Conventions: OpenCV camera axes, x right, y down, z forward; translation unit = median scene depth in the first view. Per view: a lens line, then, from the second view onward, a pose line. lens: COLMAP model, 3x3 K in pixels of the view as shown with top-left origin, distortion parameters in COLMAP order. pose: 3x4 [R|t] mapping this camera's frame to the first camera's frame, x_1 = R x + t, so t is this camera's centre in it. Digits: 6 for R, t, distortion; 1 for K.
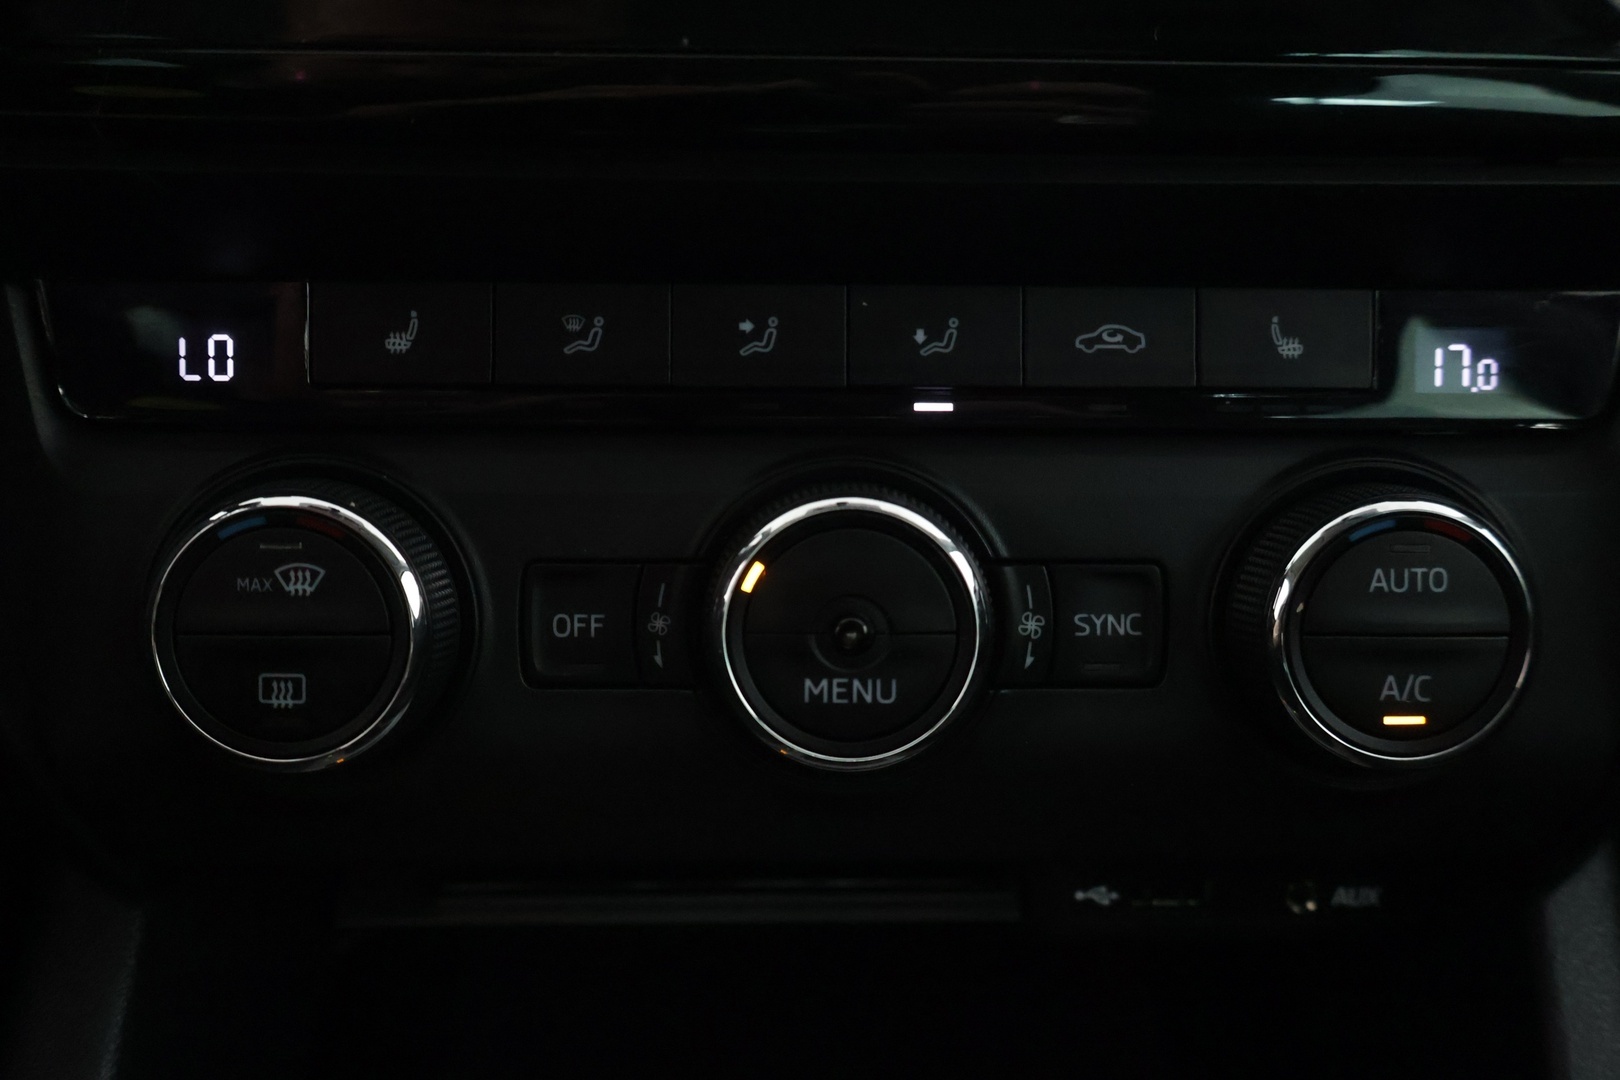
lens RADIAL K [[1513.8, 0, 810.0], [0, 1513.8, 540.0], [0, 0, 1]] dist [0.004893, 0.008124]
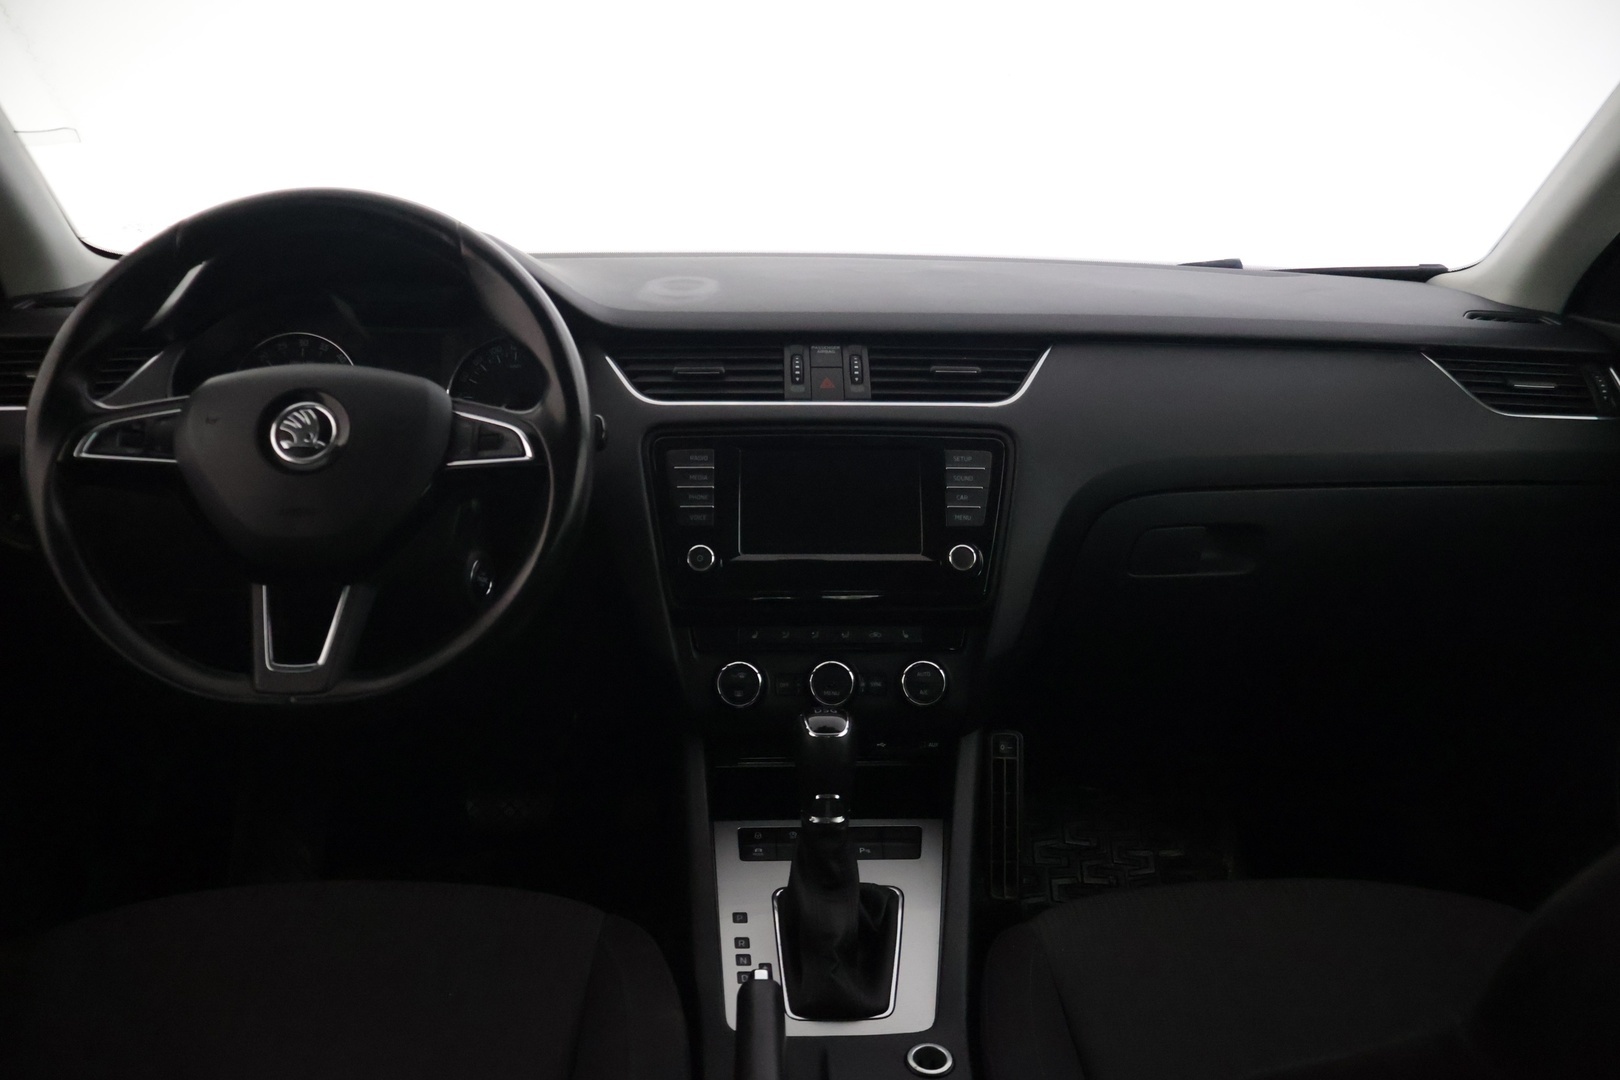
lens RADIAL K [[1368.4, 0, 810.0], [0, 1368.4, 540.0], [0, 0, 1]] dist [-0.002942, -0.004401]
pose [[0.999774, -0.008447, 0.019509, -0.154362], [0.011892, 0.982875, -0.183892, 0.478893], [-0.017622, 0.184082, 0.982753, -4.277266]]
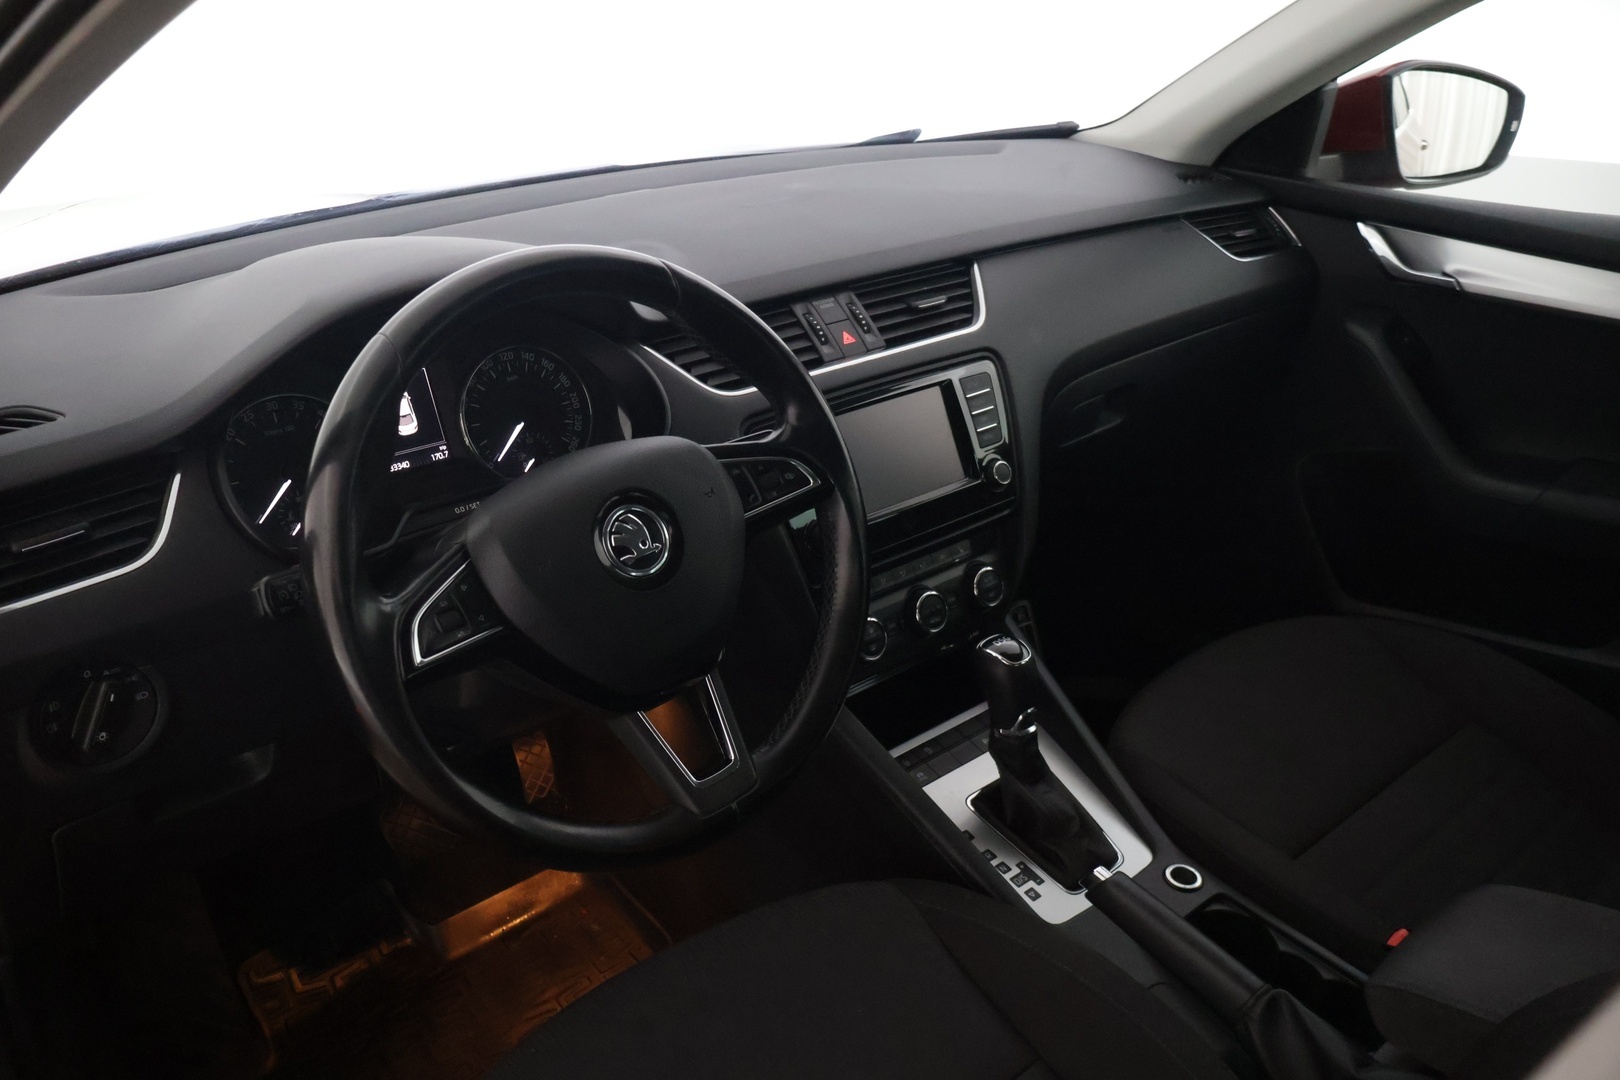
lens RADIAL K [[1368.4, 0, 810.0], [0, 1368.4, 540.0], [0, 0, 1]] dist [-0.002942, -0.004401]
pose [[0.771565, -0.284963, 0.568757, -3.556690], [0.289017, 0.953485, 0.085647, -0.876571], [-0.566707, 0.098298, 0.818035, -3.473345]]
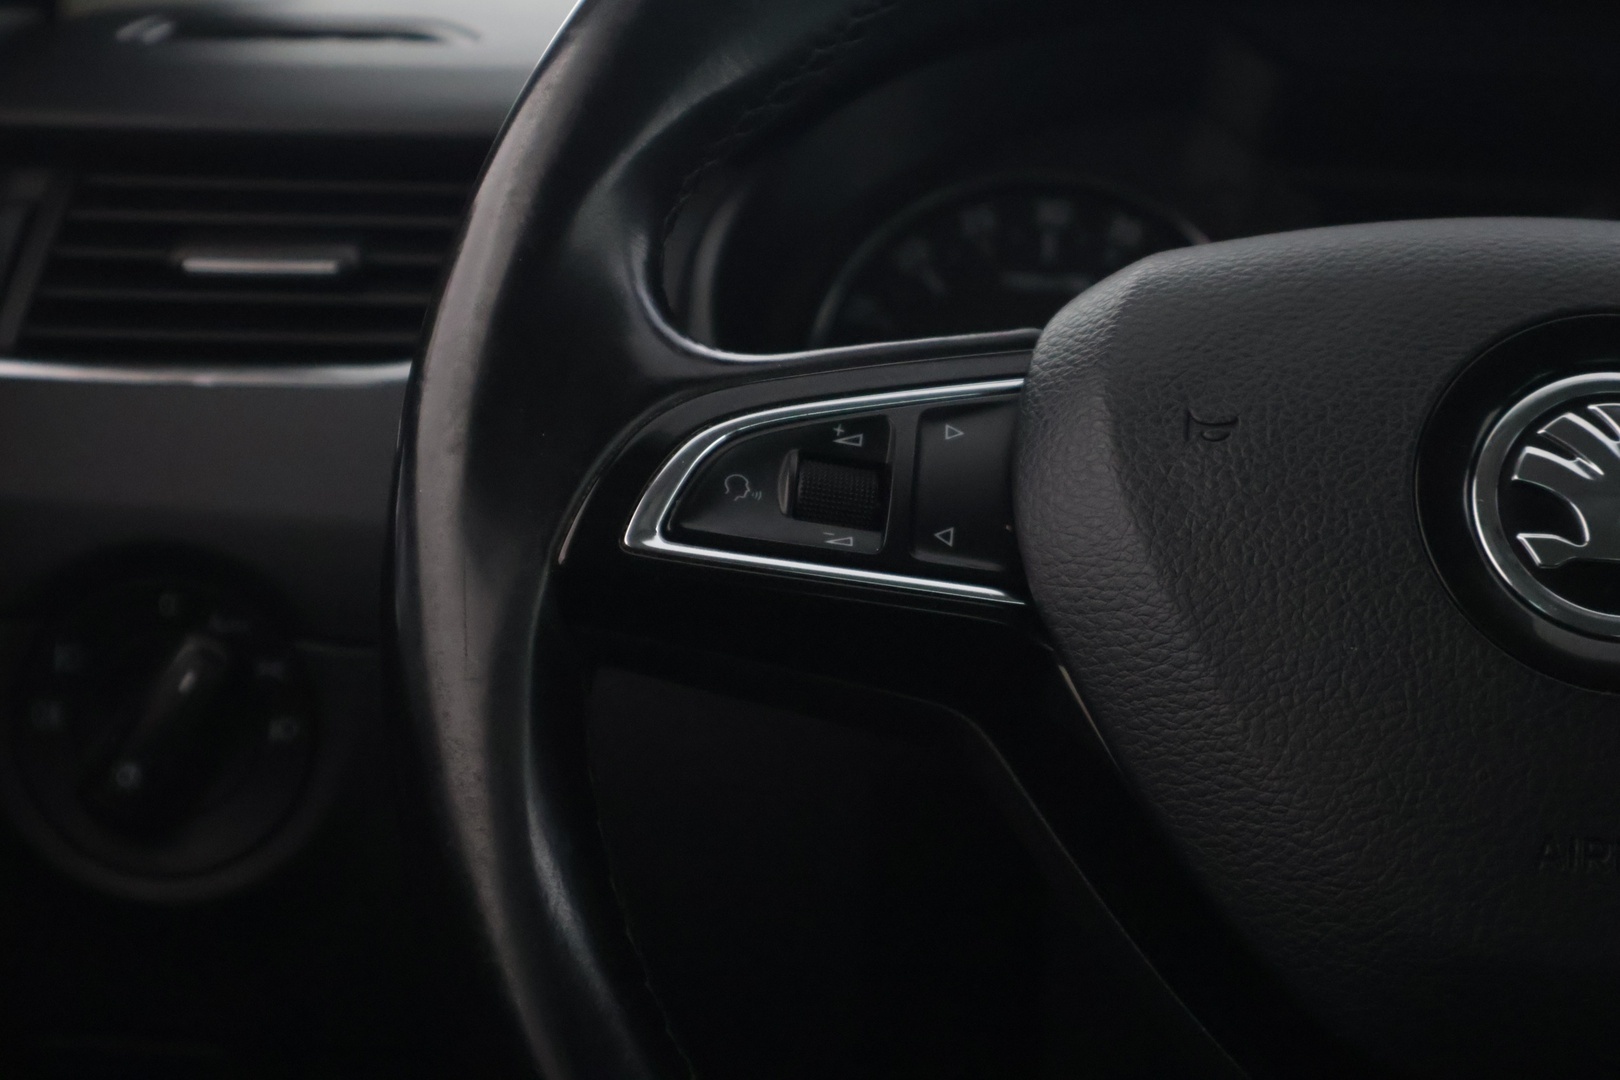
lens RADIAL K [[3276.8, 0, 810.0], [0, 3276.8, 540.0], [0, 0, 1]] dist [0.018032, 0.014686]
pose [[0.990920, 0.050943, -0.124427, -1.976896], [-0.084953, 0.954533, -0.285745, 0.067930], [0.104213, 0.293721, 0.950194, -2.305262]]
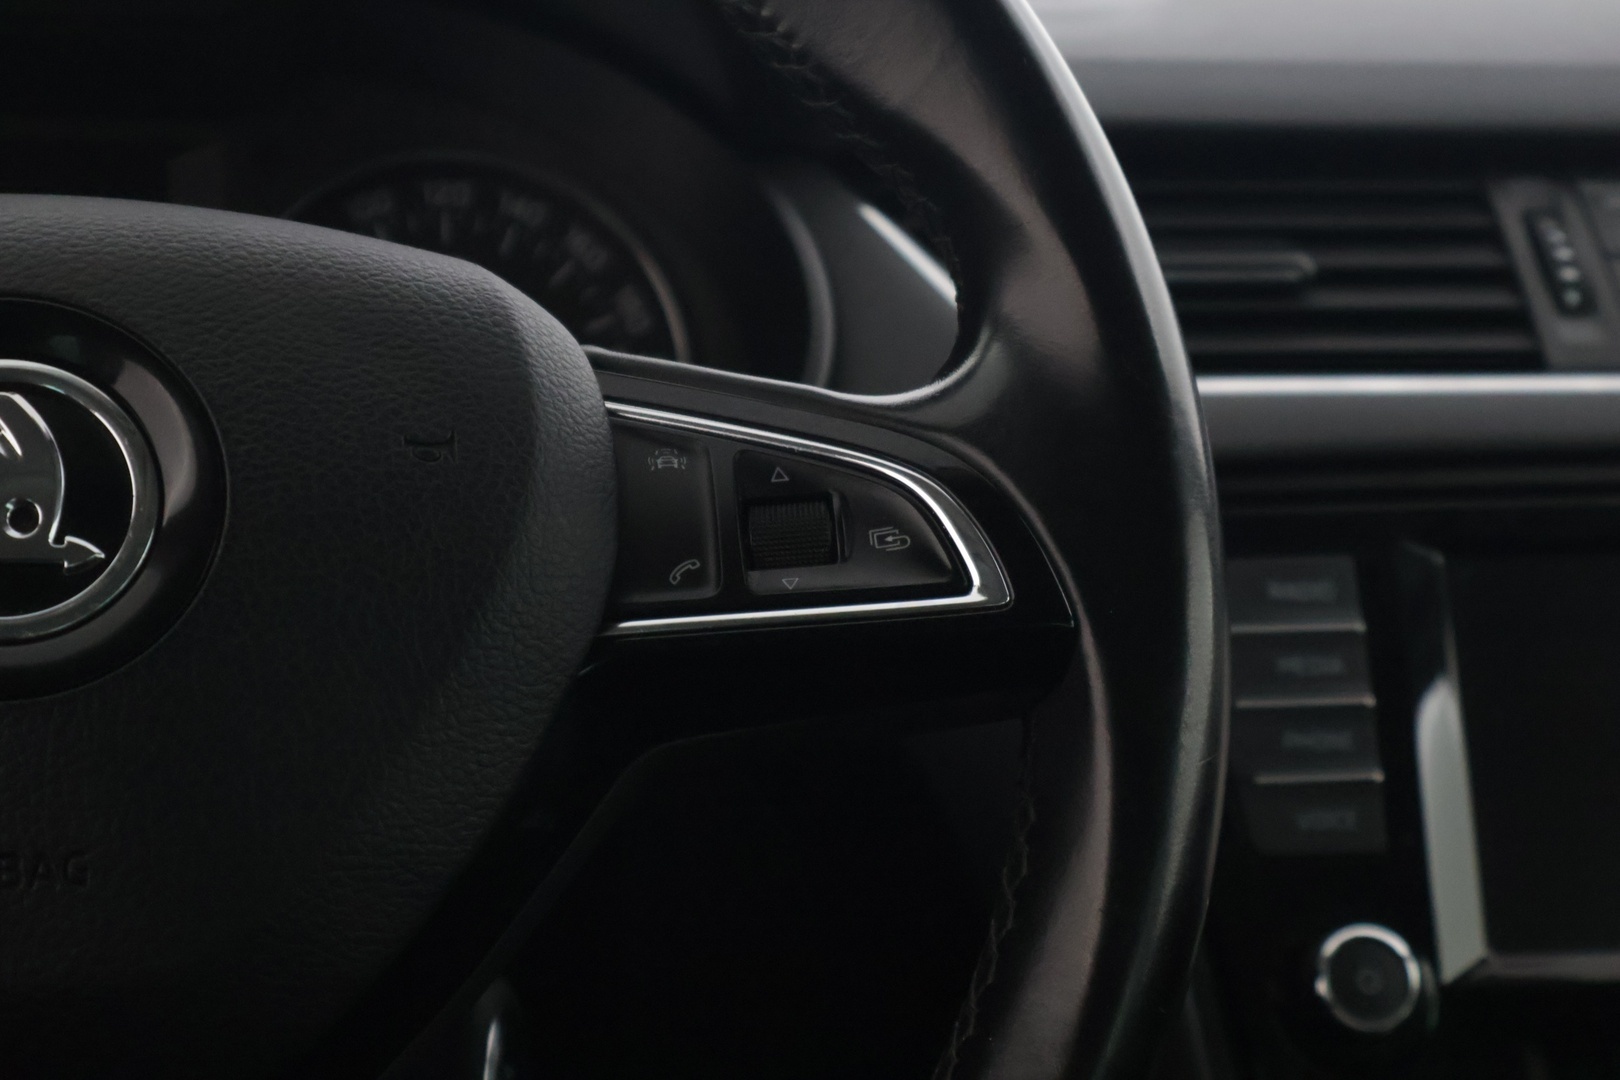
lens RADIAL K [[3276.8, 0, 810.0], [0, 3276.8, 540.0], [0, 0, 1]] dist [0.018032, 0.014686]
pose [[0.986532, -0.022093, 0.162067, -1.507612], [0.063489, 0.964870, -0.254940, -0.044540], [-0.150742, 0.261796, 0.953279, -2.236610]]
